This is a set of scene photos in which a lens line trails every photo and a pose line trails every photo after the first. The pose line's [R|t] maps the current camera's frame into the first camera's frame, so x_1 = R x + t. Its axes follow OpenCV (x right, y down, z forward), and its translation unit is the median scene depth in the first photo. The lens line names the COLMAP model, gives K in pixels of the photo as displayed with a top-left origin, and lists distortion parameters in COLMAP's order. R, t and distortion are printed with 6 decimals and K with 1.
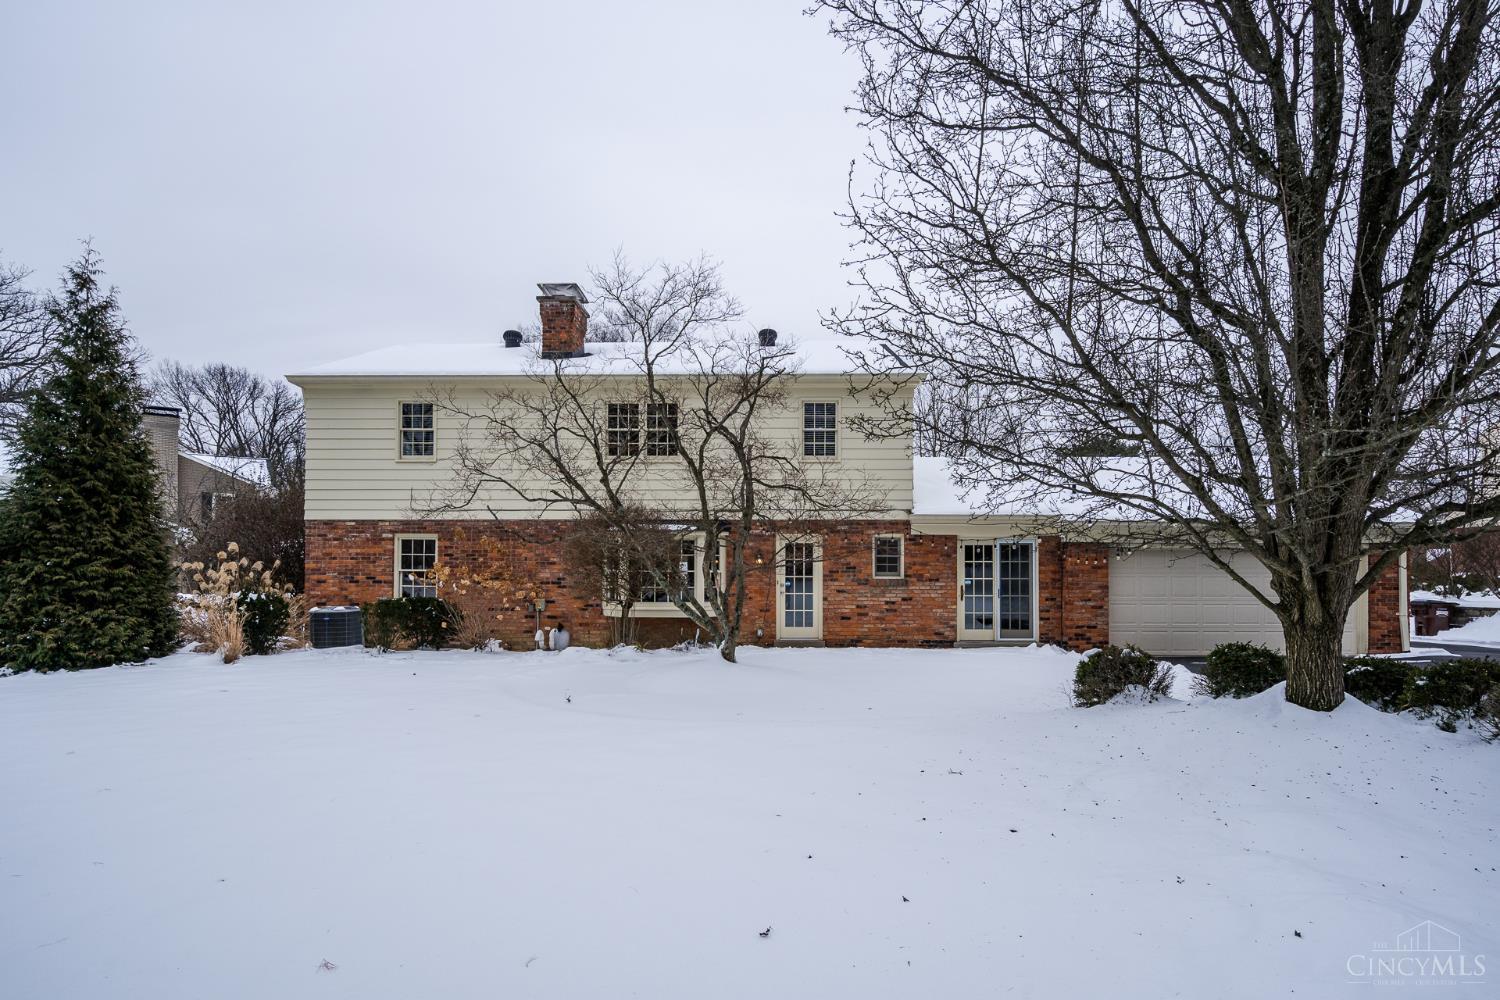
lens RADIAL K [[816.6, 0, 758.5], [0, 816.6, 544.3], [0, 0, 1]] dist [0.002187, 0.000482]
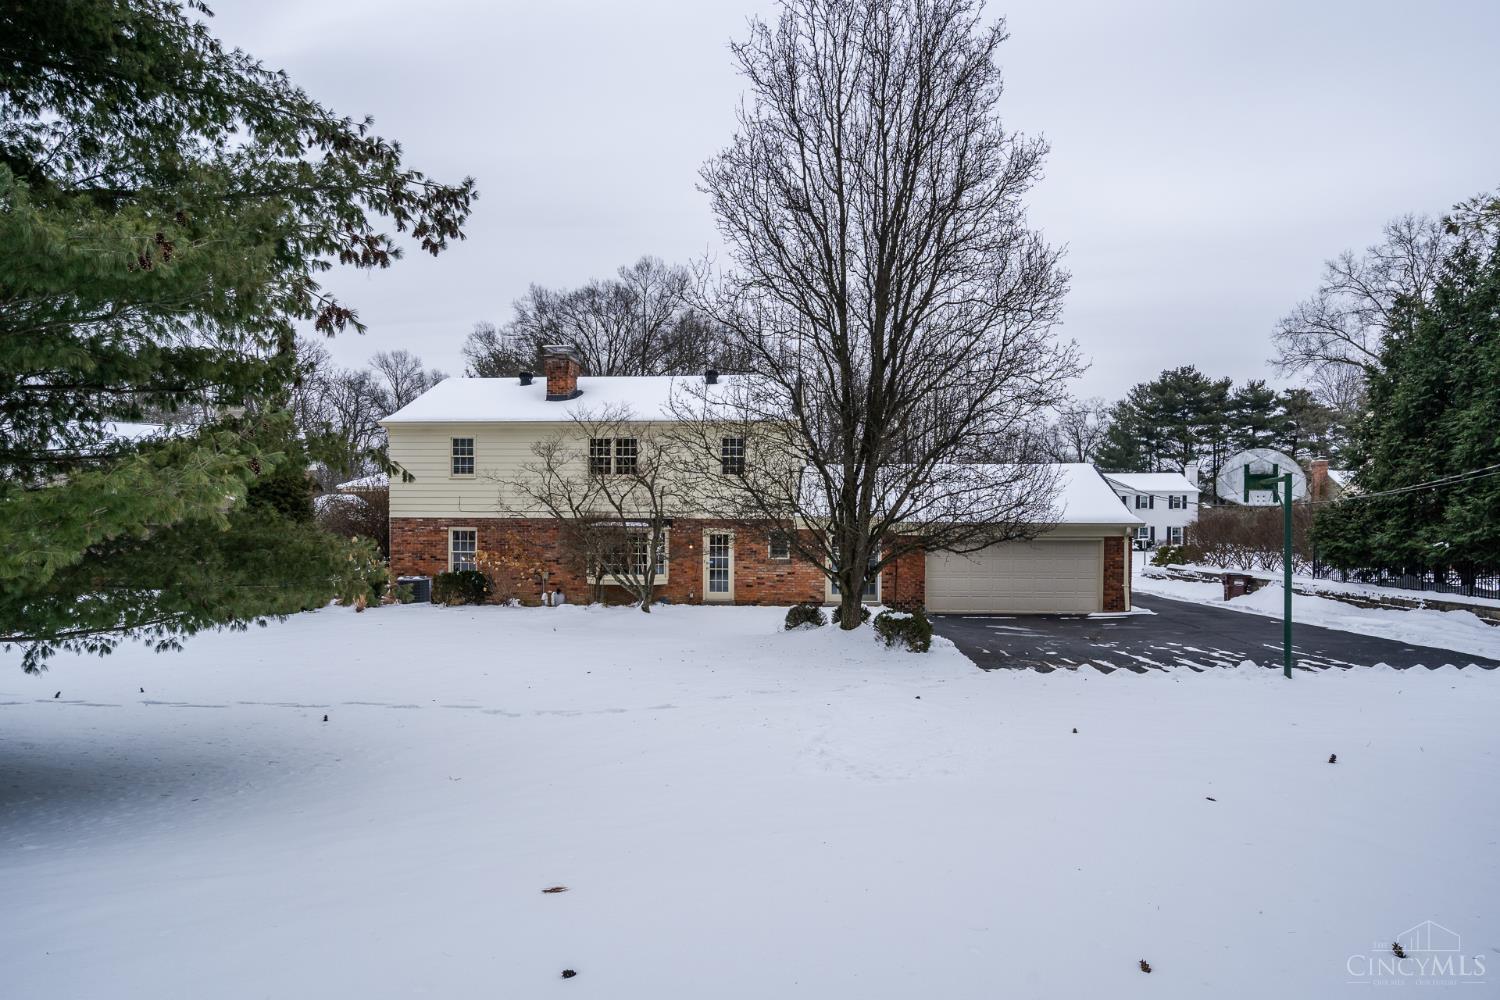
lens RADIAL K [[985.0, 0, 750.0], [0, 985.0, 500.0], [0, 0, 1]] dist [-0.001357, -0.000002]
pose [[0.997620, 0.000036, -0.068946, 0.229718], [0.000950, 0.999898, 0.014258, -0.089322], [0.068940, -0.014289, 0.997518, -0.764563]]
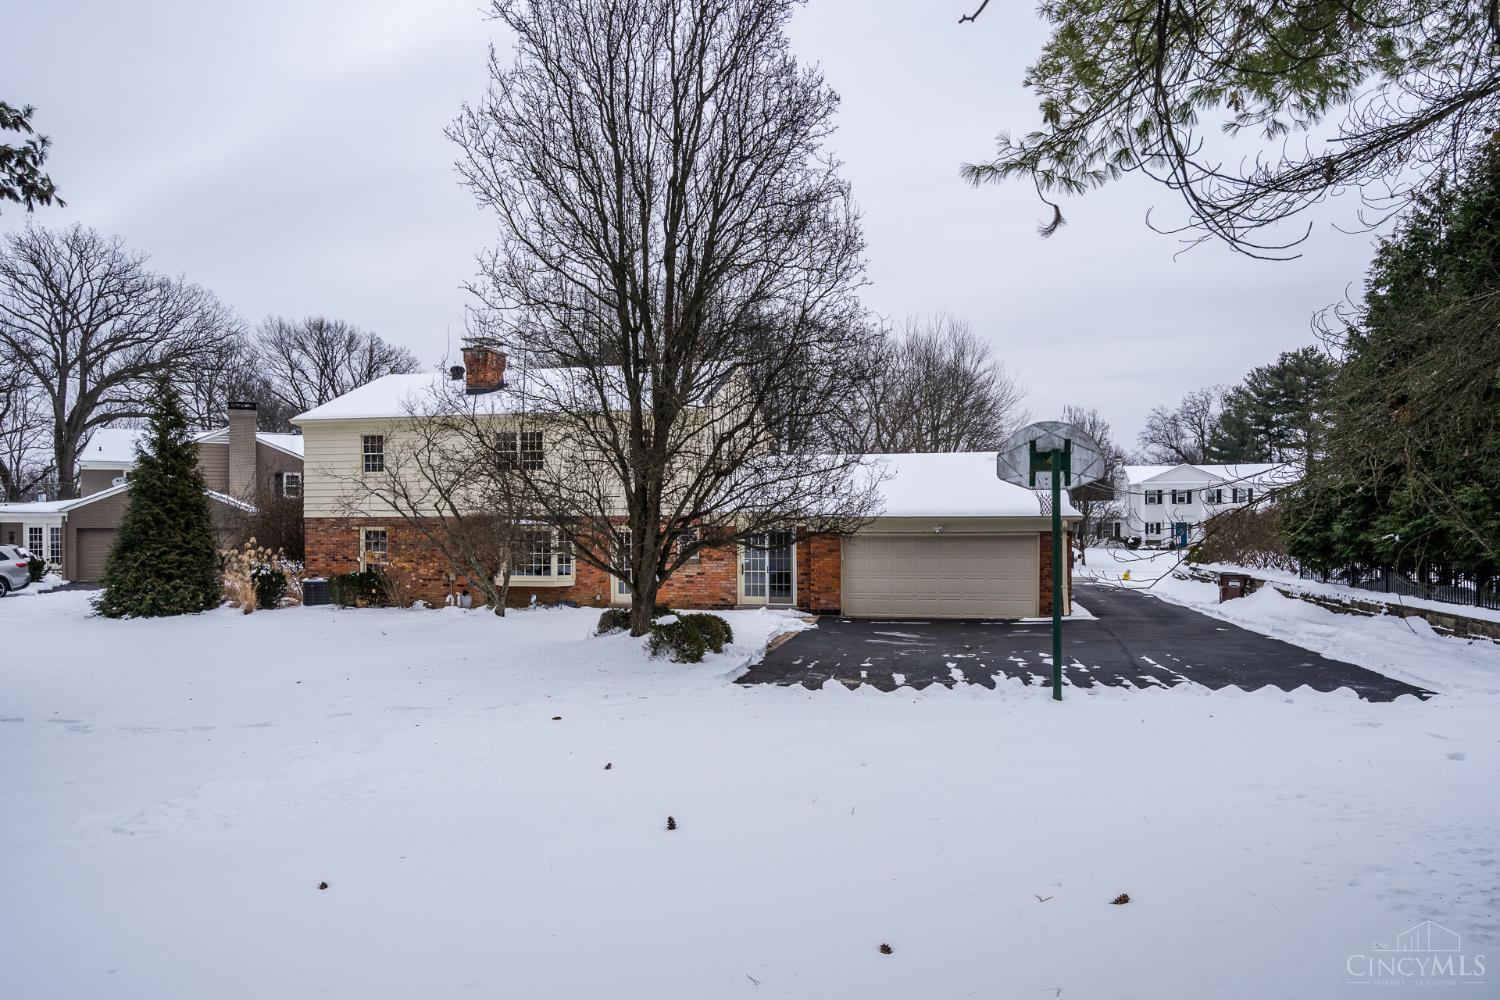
lens RADIAL K [[1000.3, 0, 750.0], [0, 1000.3, 500.0], [0, 0, 1]] dist [-0.001928, 0.001362]
pose [[0.981254, -0.011233, -0.192389, 0.581634], [0.013978, 0.999819, 0.012919, -0.075186], [0.192209, -0.015366, 0.981234, -0.609505]]
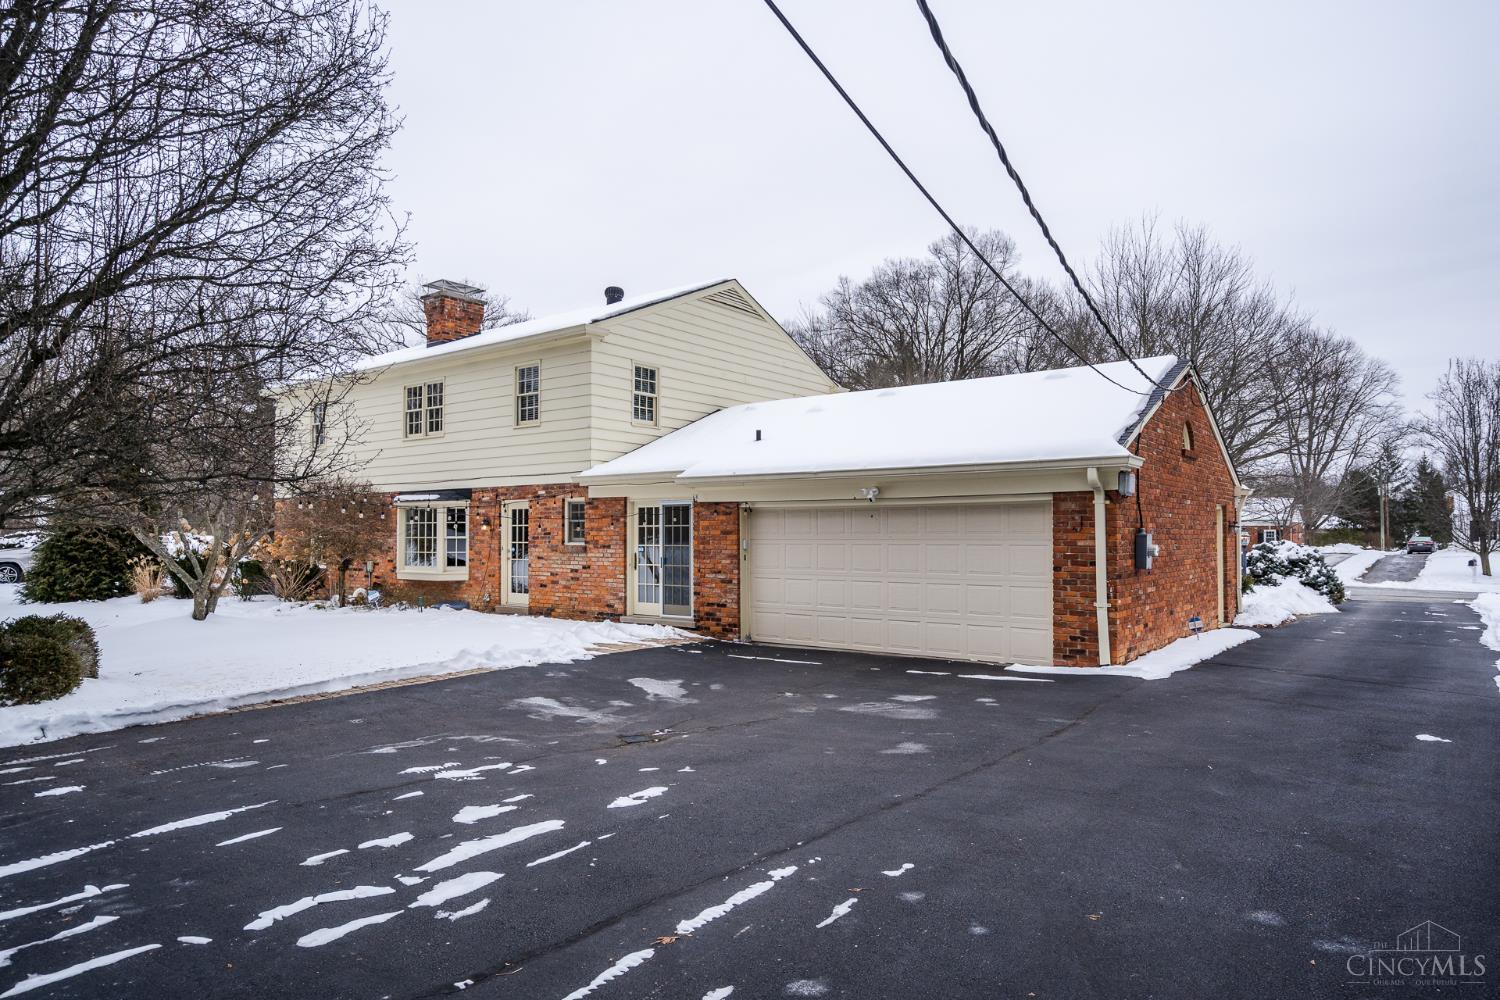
lens RADIAL K [[891.7, 0, 750.0], [0, 891.7, 500.0], [0, 0, 1]] dist [-0.000189, 0.000421]
pose [[0.812944, -0.025794, -0.581770, 0.927296], [0.027752, 0.999600, -0.005540, 0.001409], [0.581680, -0.011641, 0.813334, 0.281810]]
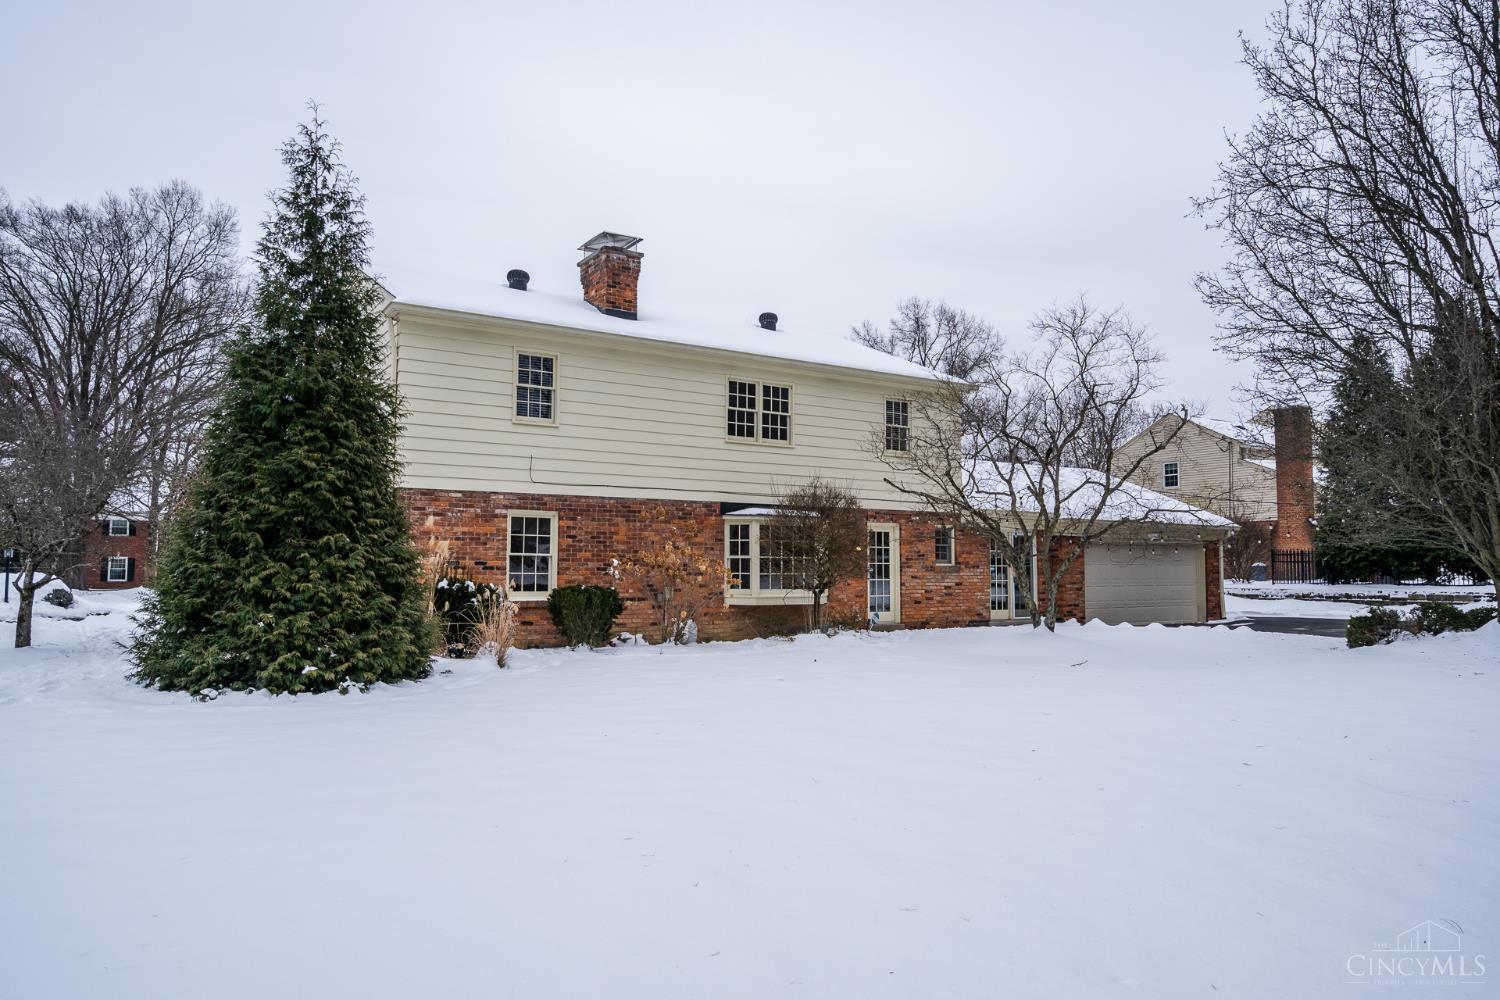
lens RADIAL K [[1015.5, 0, 743.5], [0, 1015.5, 472.2], [0, 0, 1]] dist [0.000470, 0.000466]
pose [[0.822803, 0.054277, 0.565729, -0.852905], [-0.022555, 0.997763, -0.062923, 0.008682], [-0.567879, 0.039013, 0.822187, 0.020159]]
